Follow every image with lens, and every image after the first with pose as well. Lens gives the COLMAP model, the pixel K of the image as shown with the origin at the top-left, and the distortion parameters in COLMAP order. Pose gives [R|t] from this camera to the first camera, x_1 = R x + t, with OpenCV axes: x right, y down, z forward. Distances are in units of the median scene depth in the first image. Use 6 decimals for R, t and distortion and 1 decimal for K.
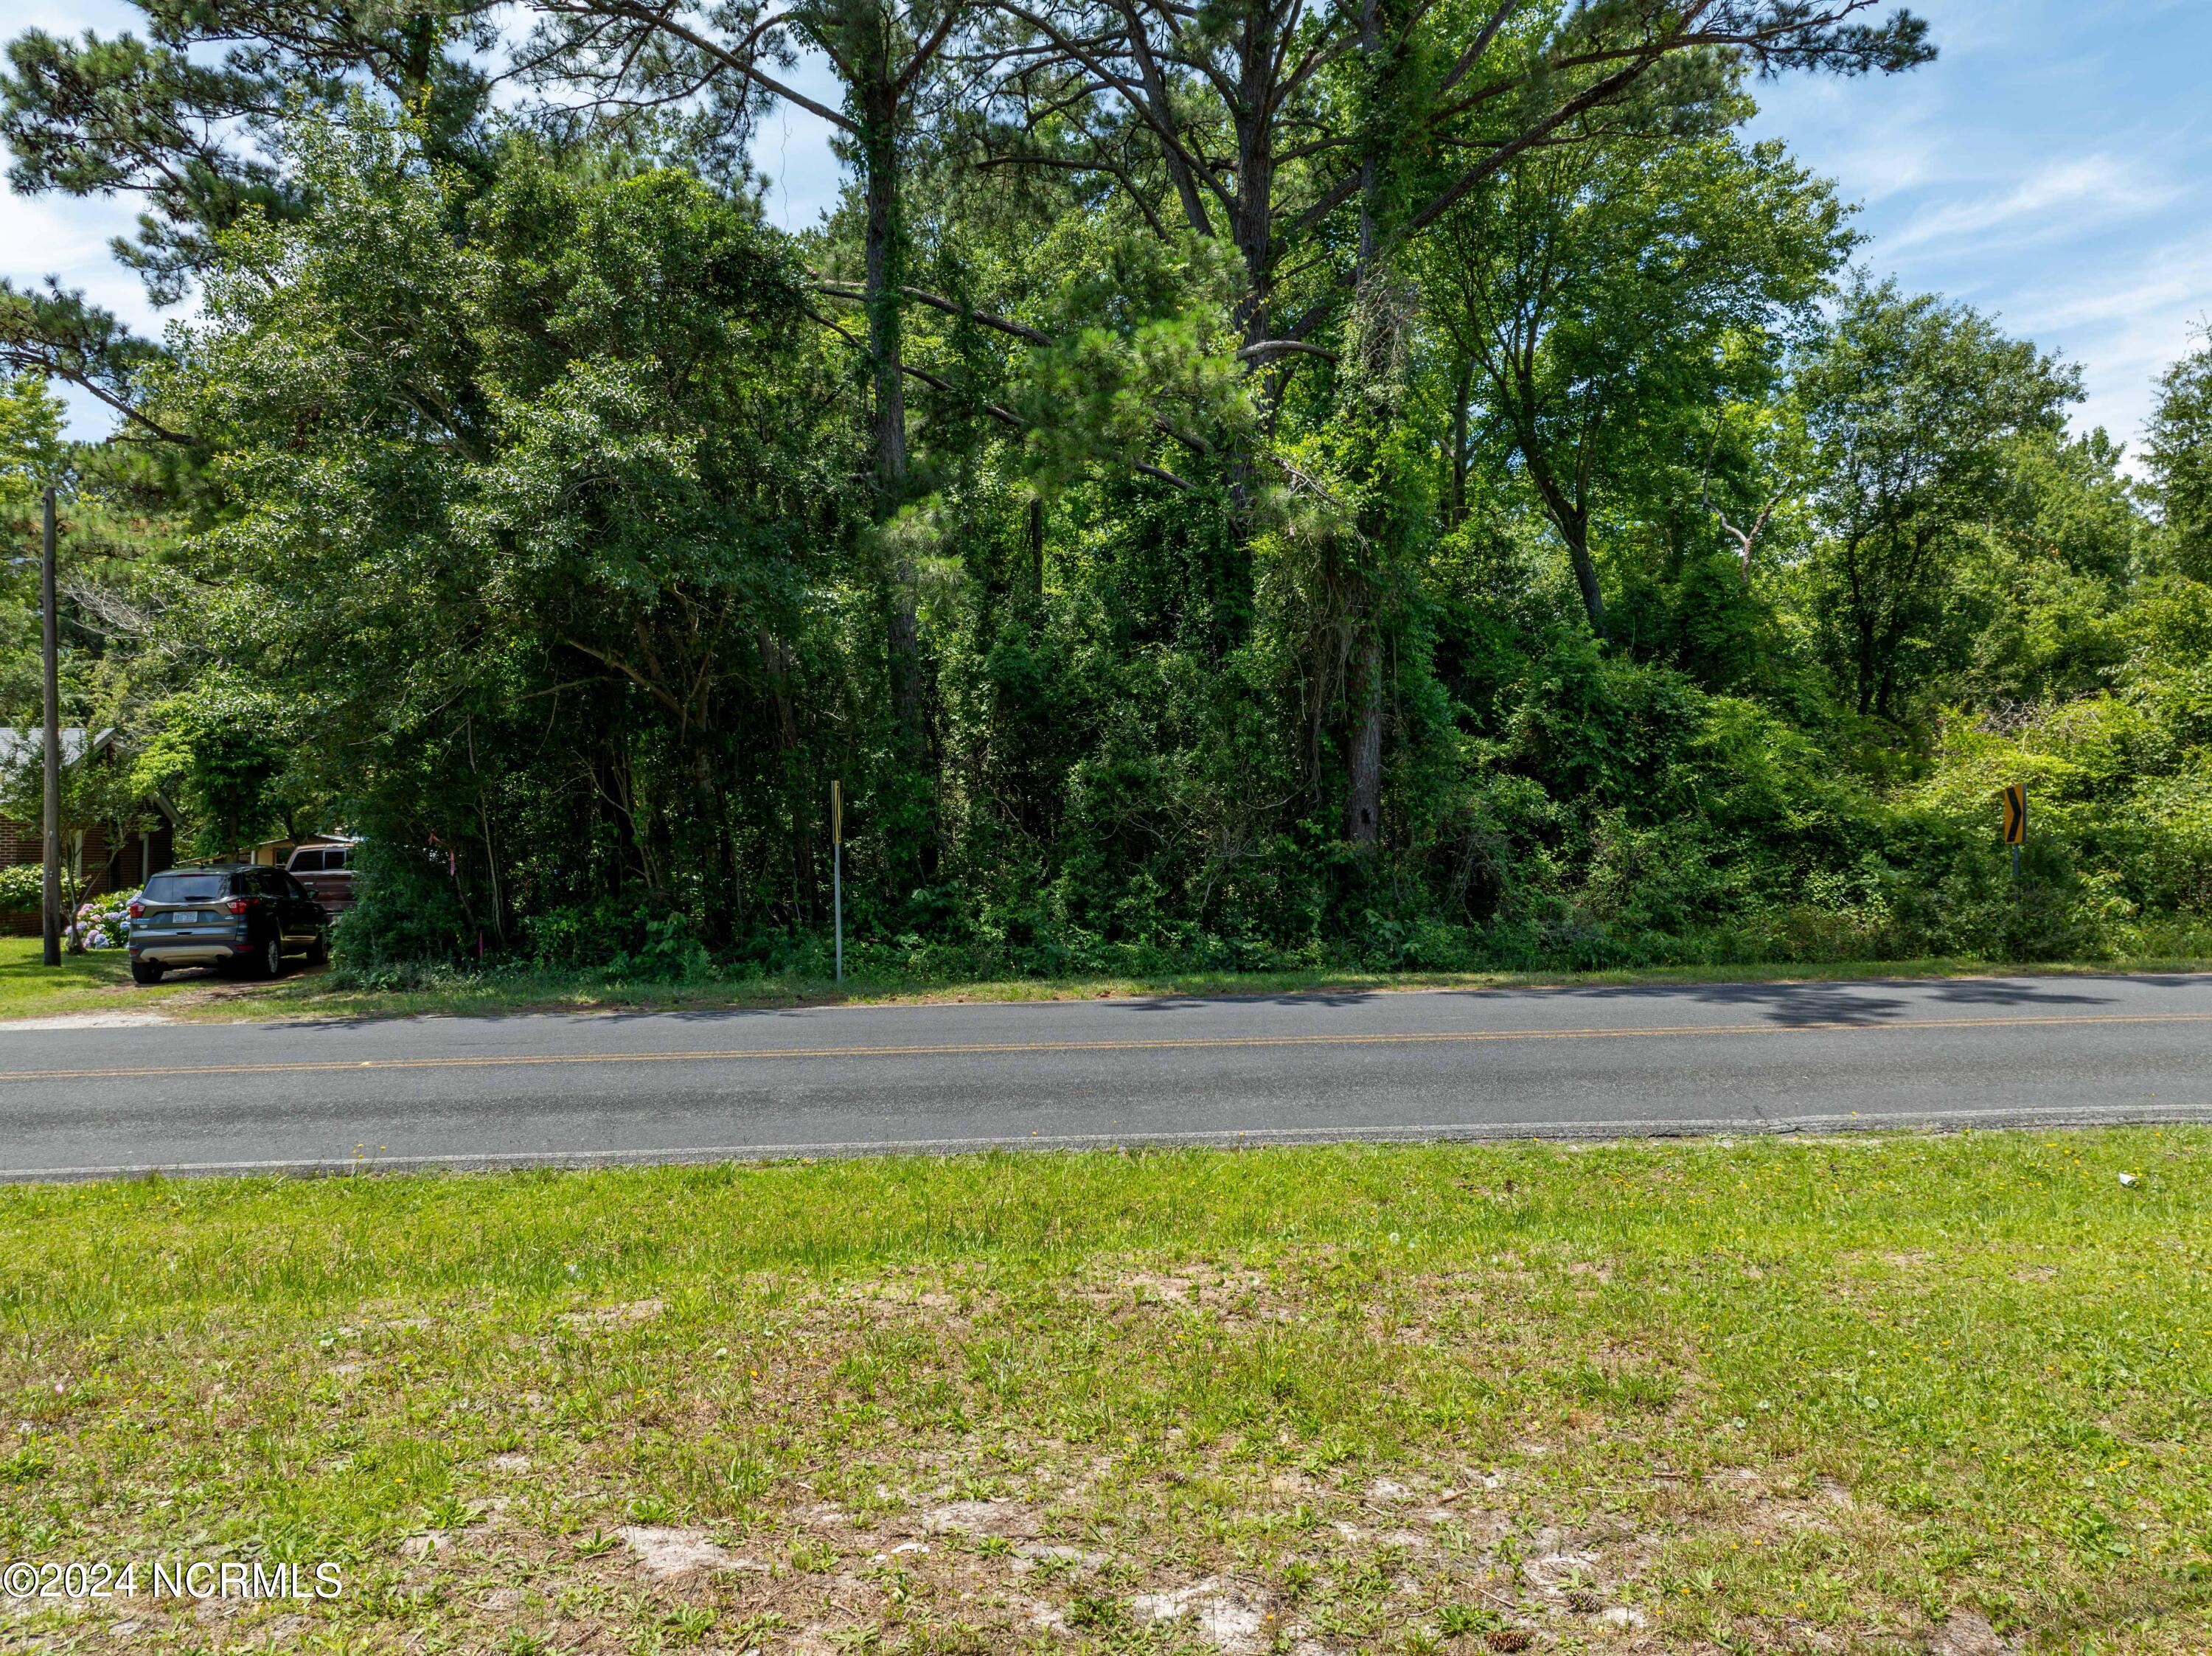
lens RADIAL K [[1562.3, 0, 1106.8], [0, 1562.3, 829.5], [0, 0, 1]] dist [-0.058878, 0.031101]
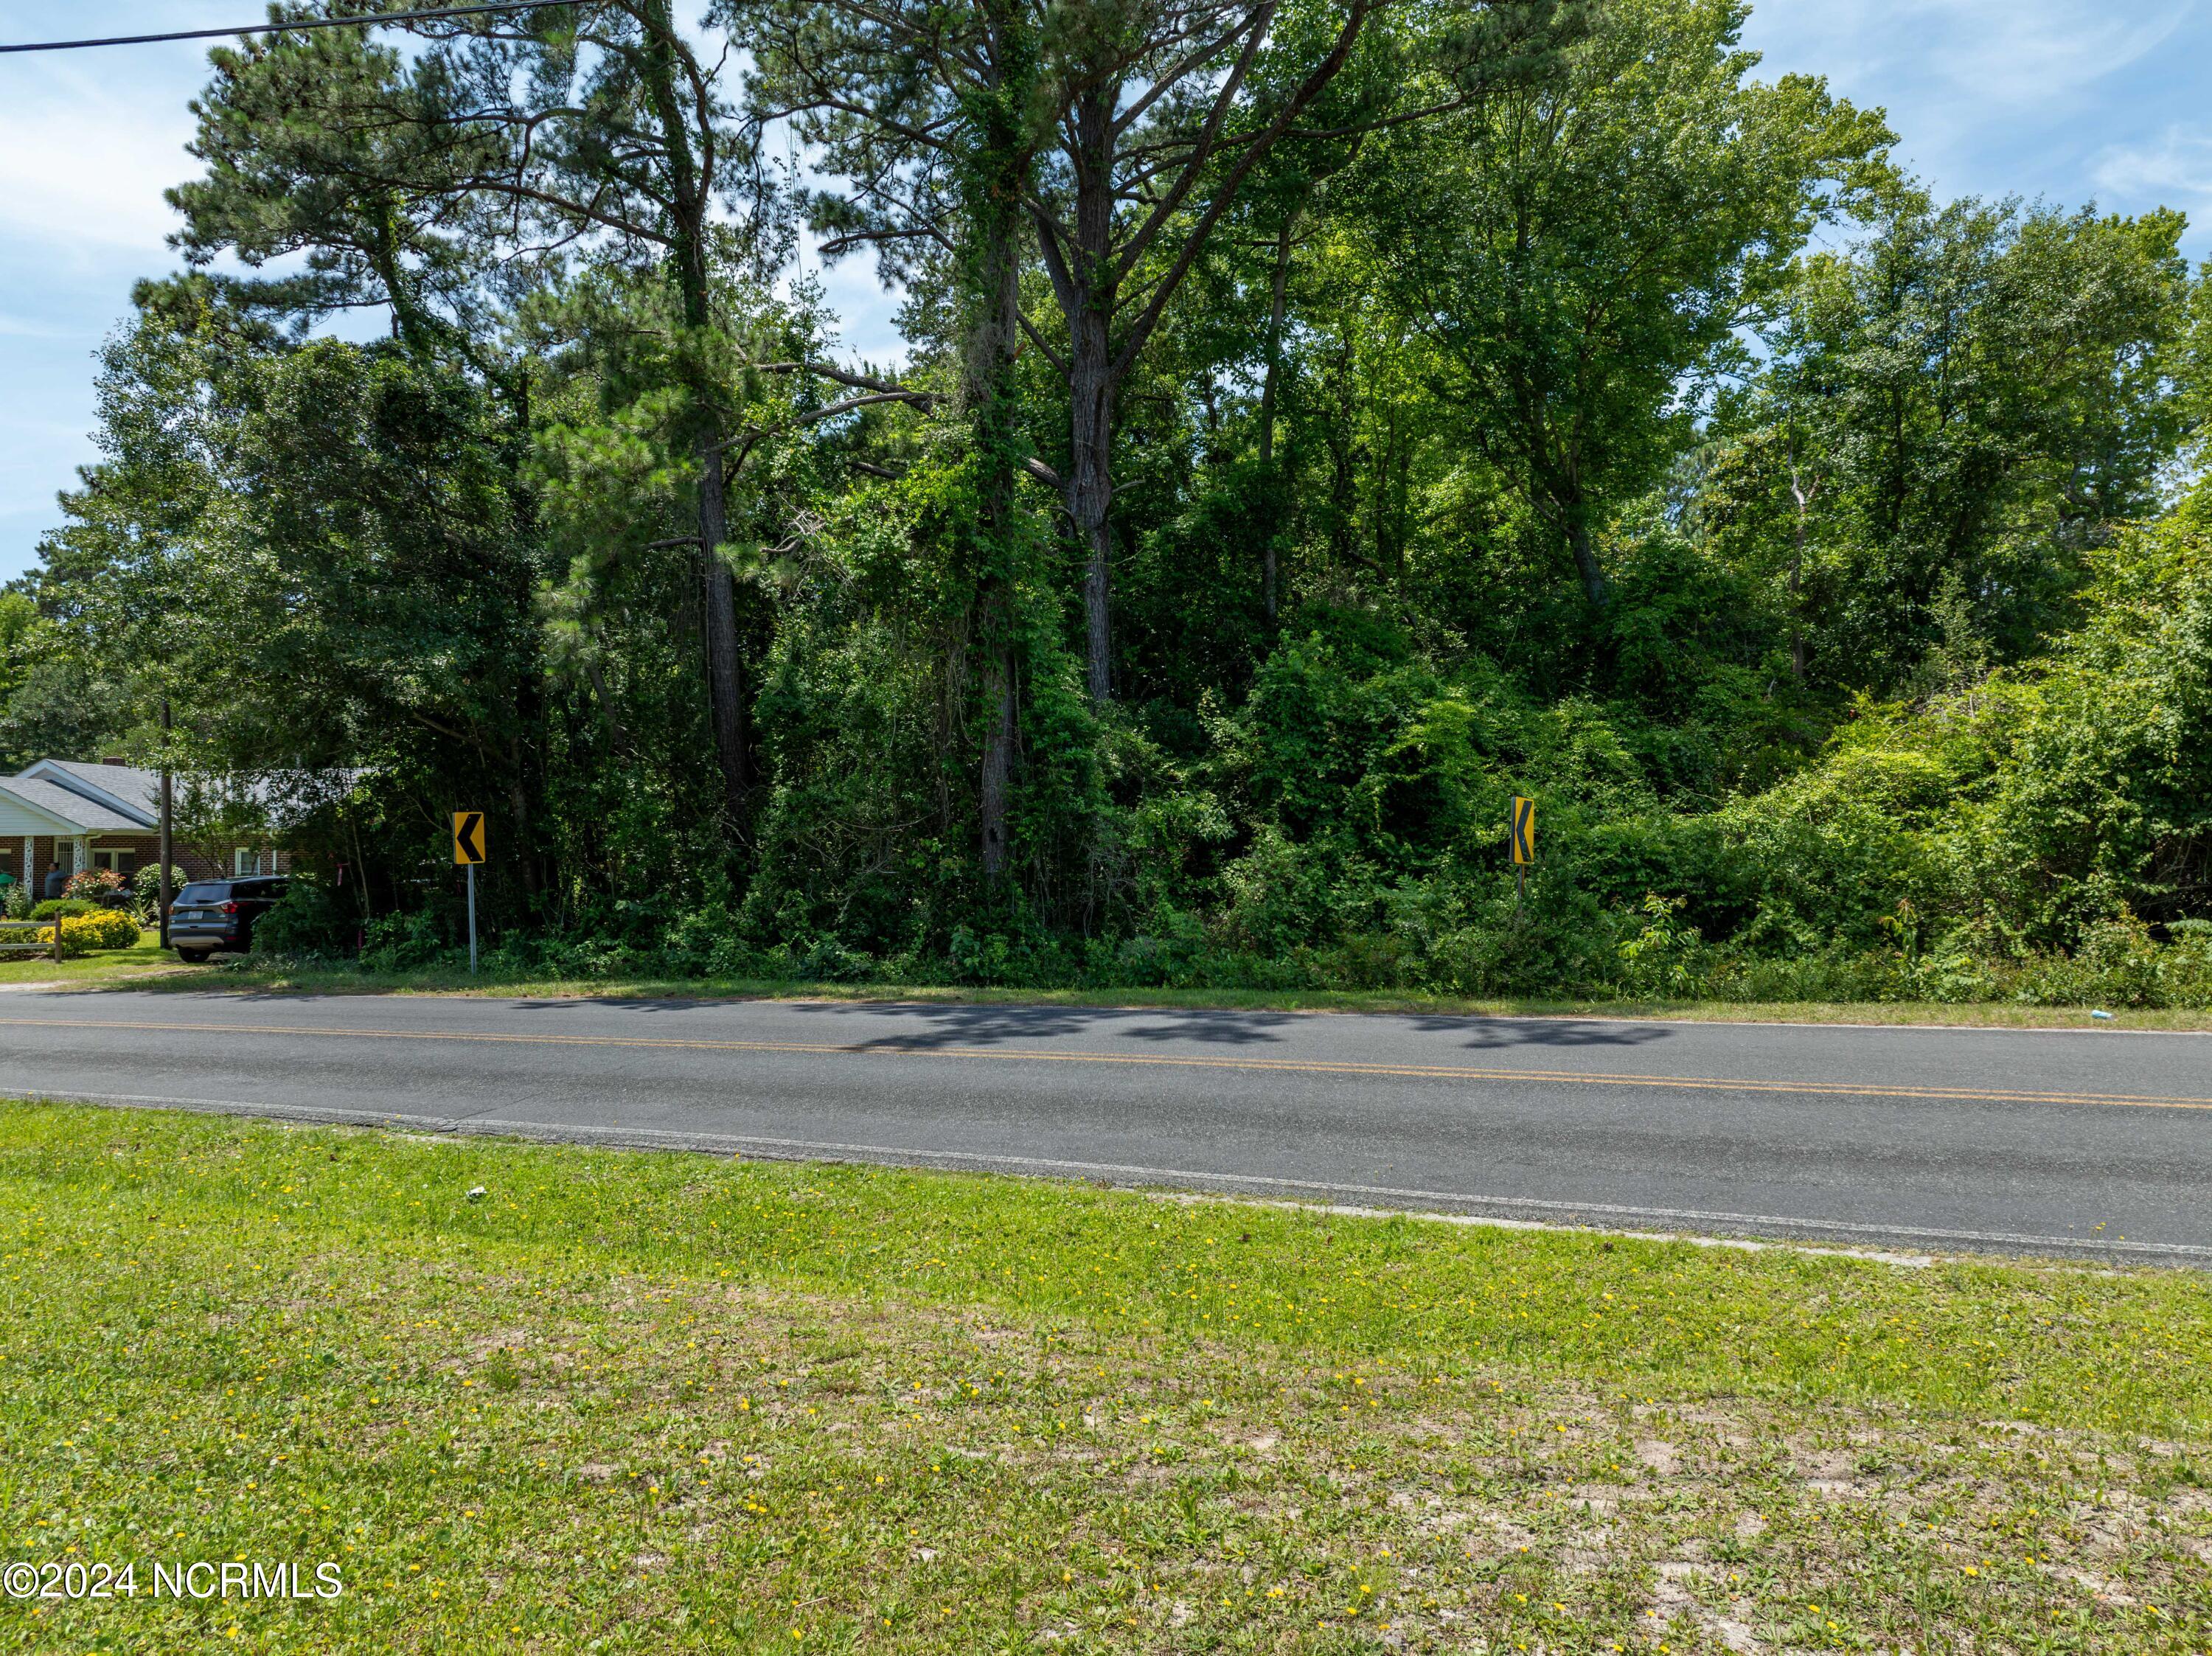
lens RADIAL K [[1562.3, 0, 1107.2], [0, 1562.3, 826.8], [0, 0, 1]] dist [-0.058878, 0.031101]
pose [[0.873362, -0.008273, -0.487001, 0.705829], [-0.001943, 0.999789, -0.020469, 0.005628], [0.487067, 0.018823, 0.873162, 0.203697]]
